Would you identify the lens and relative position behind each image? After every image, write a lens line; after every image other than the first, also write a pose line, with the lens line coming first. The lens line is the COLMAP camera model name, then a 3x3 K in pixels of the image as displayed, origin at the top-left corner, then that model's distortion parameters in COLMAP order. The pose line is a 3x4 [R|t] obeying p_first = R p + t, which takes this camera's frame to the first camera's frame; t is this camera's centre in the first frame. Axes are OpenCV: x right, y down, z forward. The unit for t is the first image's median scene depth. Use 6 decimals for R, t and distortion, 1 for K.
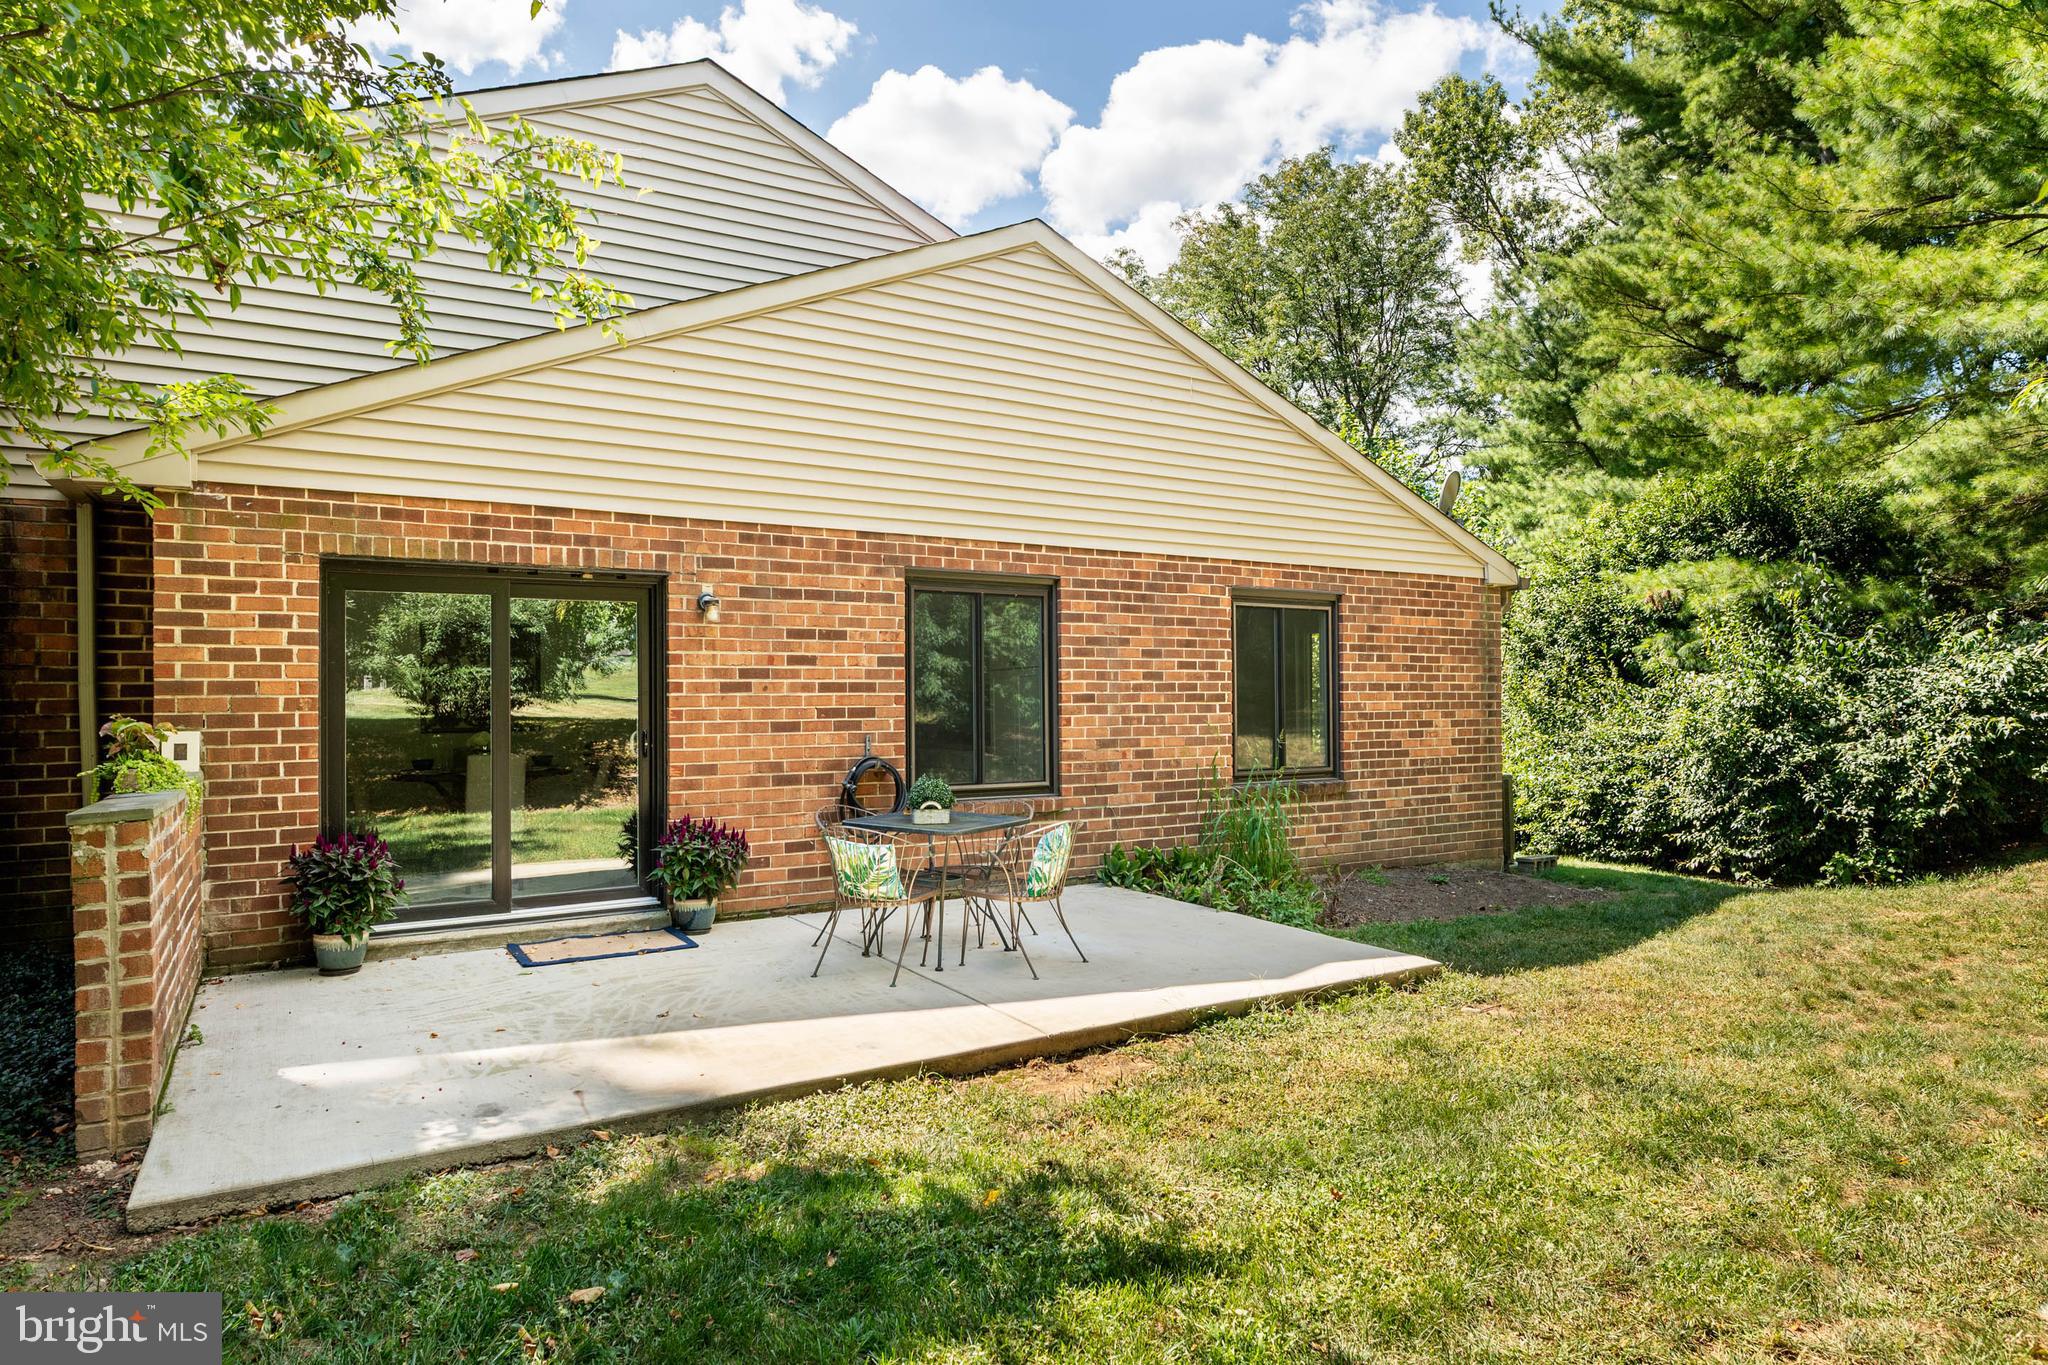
lens RADIAL K [[1207.6, 0, 1024.0], [0, 1207.6, 682.5], [0, 0, 1]] dist [-0.001428, 0.001312]
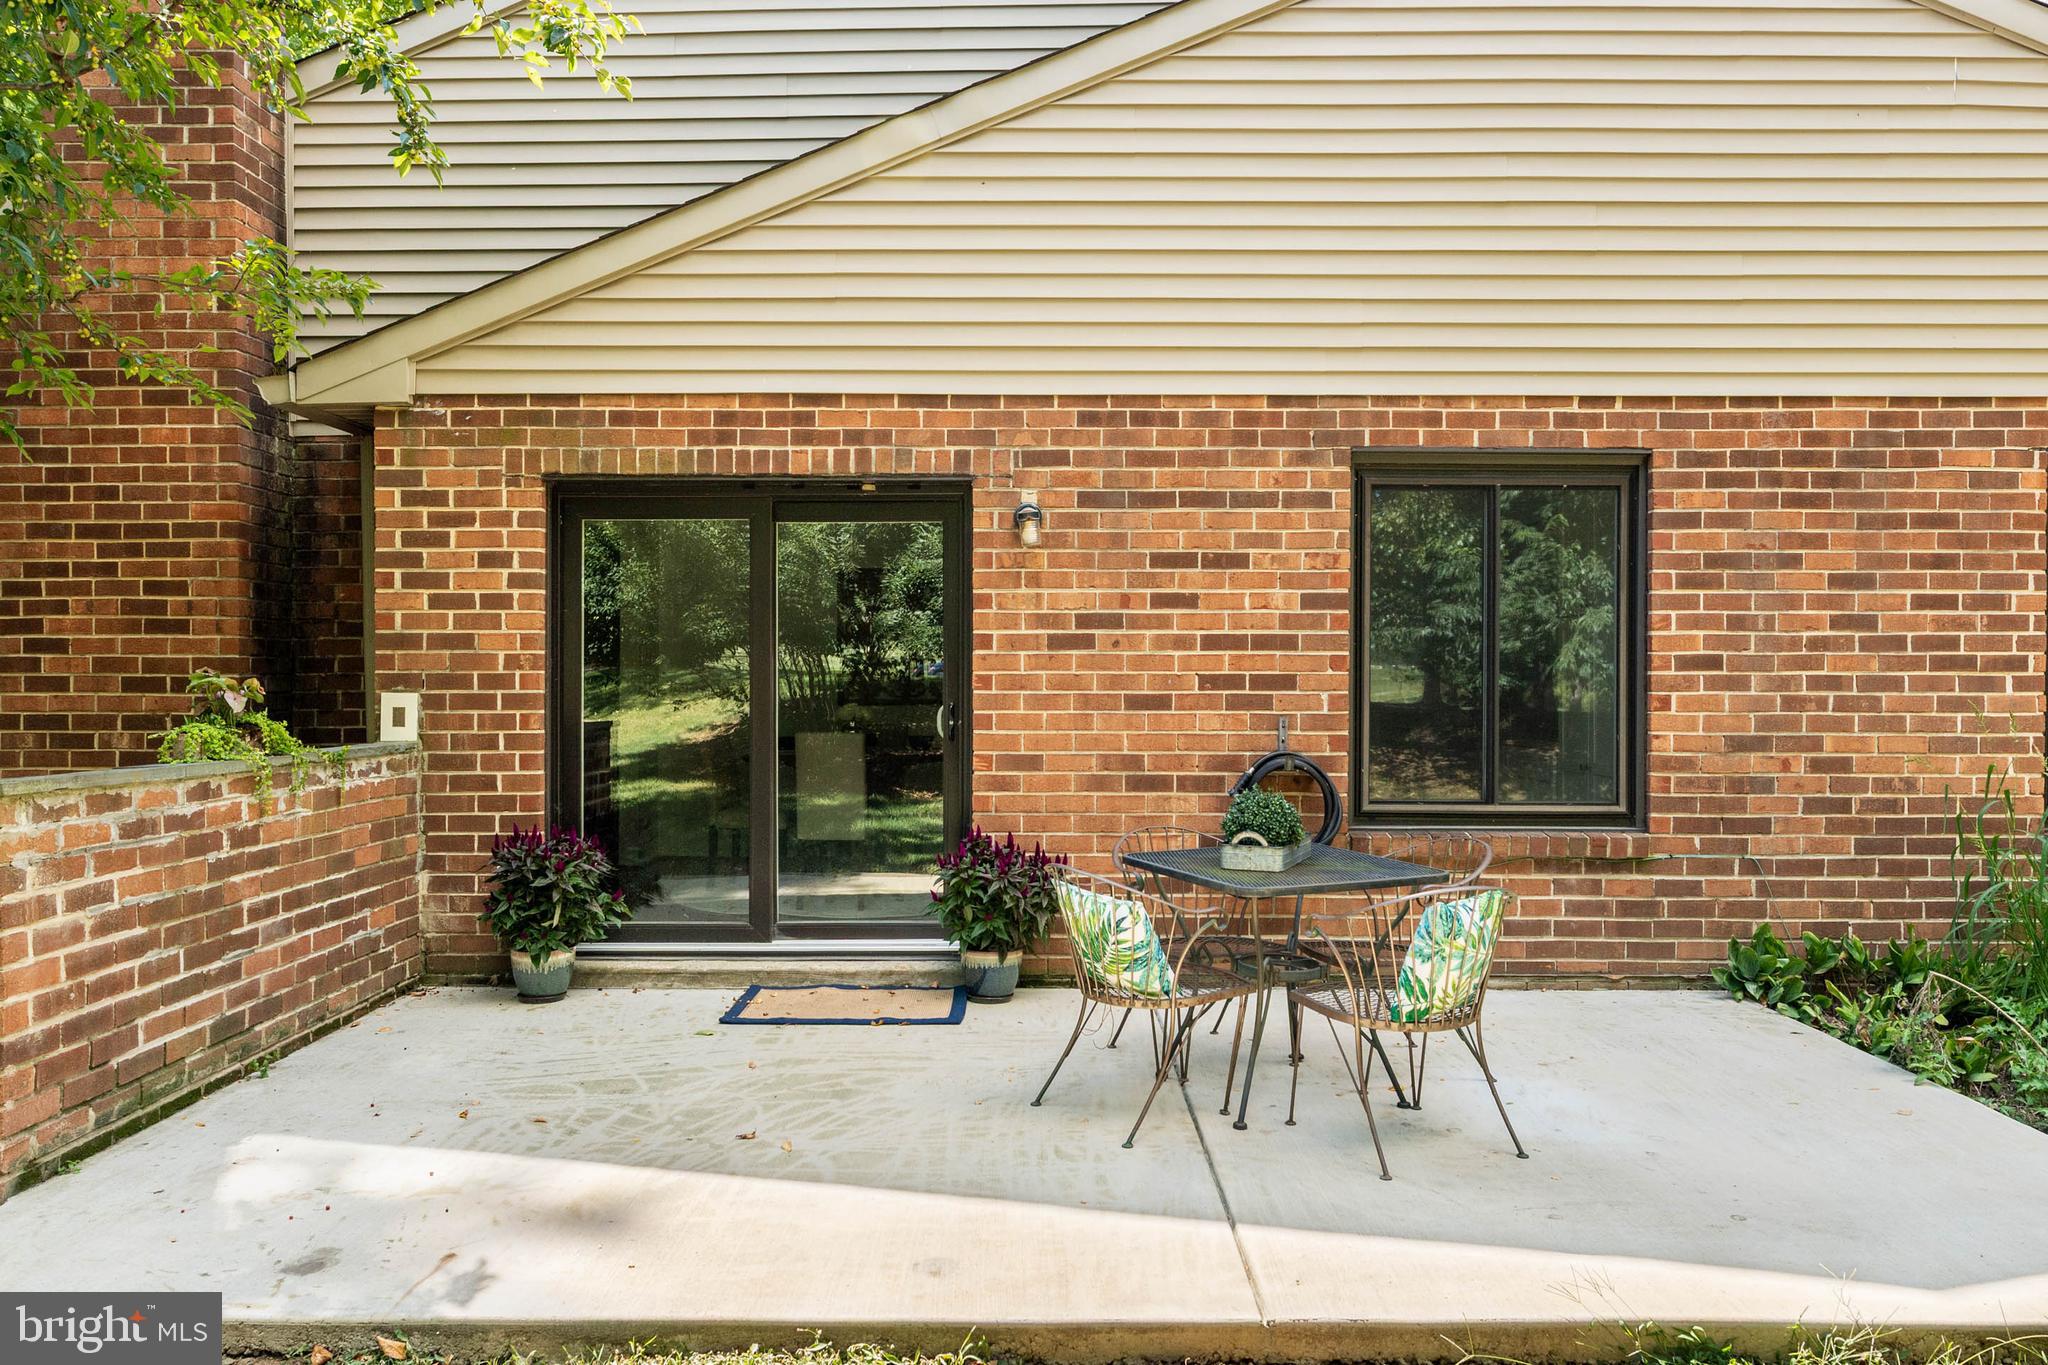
lens RADIAL K [[1438.7, 0, 1025.4], [0, 1438.7, 690.5], [0, 0, 1]] dist [-0.001744, 0.001190]
pose [[0.844123, 0.011260, -0.536031, 0.170197], [-0.000135, 0.999784, 0.020789, 0.014385], [0.536149, -0.017476, 0.843942, 0.308585]]
